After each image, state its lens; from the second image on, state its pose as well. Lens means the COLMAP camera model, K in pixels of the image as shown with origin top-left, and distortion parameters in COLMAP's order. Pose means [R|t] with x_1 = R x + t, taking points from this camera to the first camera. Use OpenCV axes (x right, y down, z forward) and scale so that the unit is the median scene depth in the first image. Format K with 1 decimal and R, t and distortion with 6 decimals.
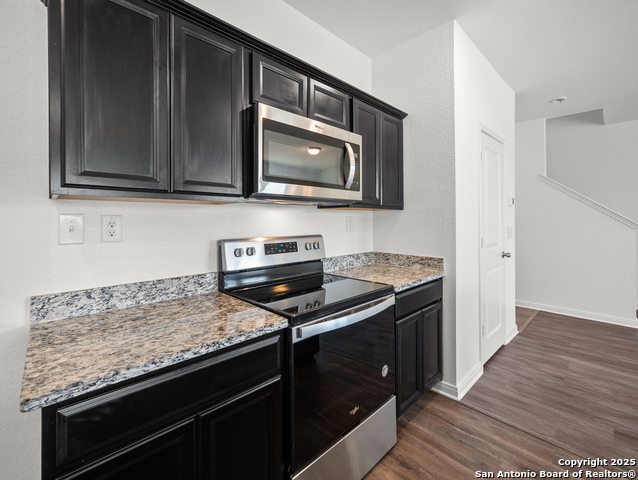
lens RADIAL K [[285.1, 0, 311.5], [0, 285.1, 212.6], [0, 0, 1]] dist [-0.007344, -0.001701]
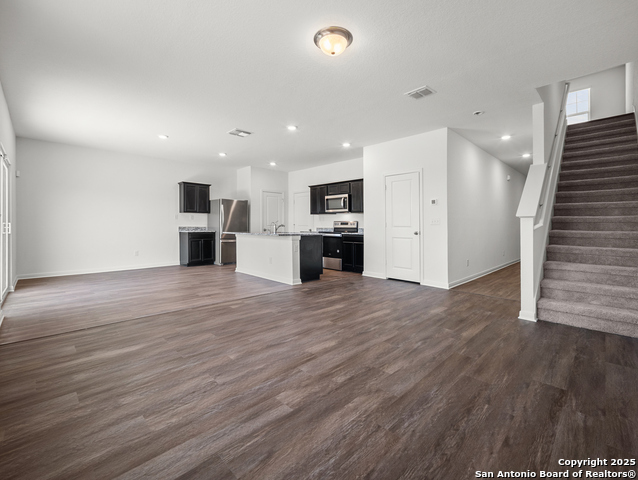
lens RADIAL K [[285.1, 0, 319.3], [0, 285.1, 227.0], [0, 0, 1]] dist [-0.007344, -0.001701]
pose [[0.020304, 0.006032, -0.999776, 4.140289], [0.018621, 0.999806, 0.006411, 0.141528], [0.999620, -0.018747, 0.020188, 0.564132]]
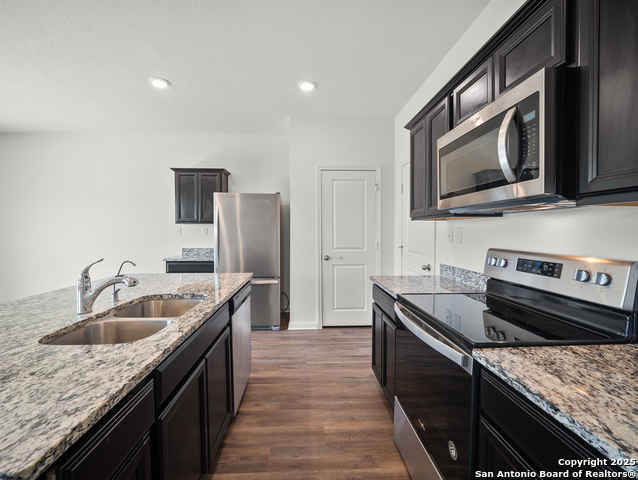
lens RADIAL K [[285.1, 0, 314.1], [0, 285.1, 239.1], [0, 0, 1]] dist [-0.007344, -0.001701]
pose [[-0.652984, 0.026809, -0.756897, 0.880764], [0.019832, 0.999636, 0.018297, 0.022773], [0.757112, -0.003063, -0.653278, 1.066727]]
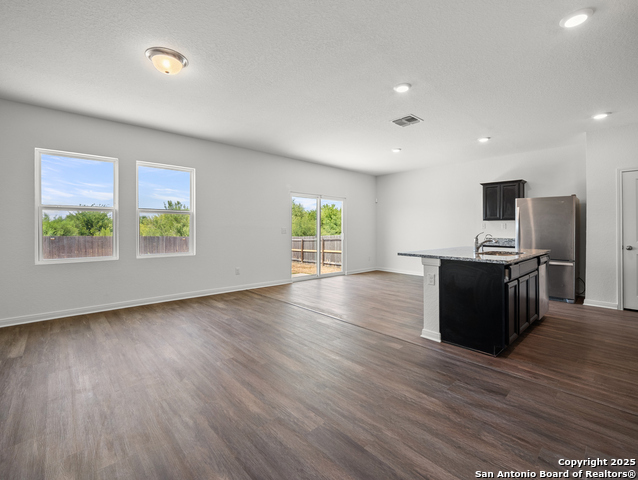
lens RADIAL K [[285.1, 0, 320.7], [0, 285.1, 229.9], [0, 0, 1]] dist [-0.007344, -0.001701]
pose [[-0.999970, -0.000129, 0.007695, 1.838099], [-0.000296, 0.999766, -0.021641, 0.106503], [-0.007691, -0.021642, -0.999736, 2.196282]]
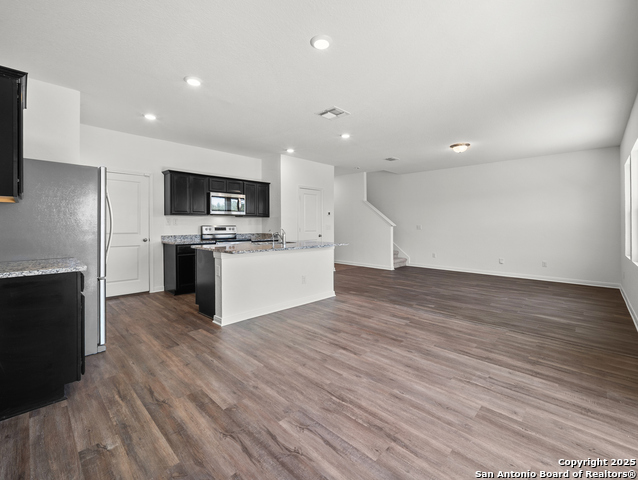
lens RADIAL K [[285.1, 0, 314.7], [0, 285.1, 222.4], [0, 0, 1]] dist [-0.007344, -0.001701]
pose [[0.998935, 0.001776, 0.046115, 0.867554], [-0.002577, 0.999846, 0.017336, -0.013325], [-0.046077, -0.017437, 0.998786, -2.453516]]
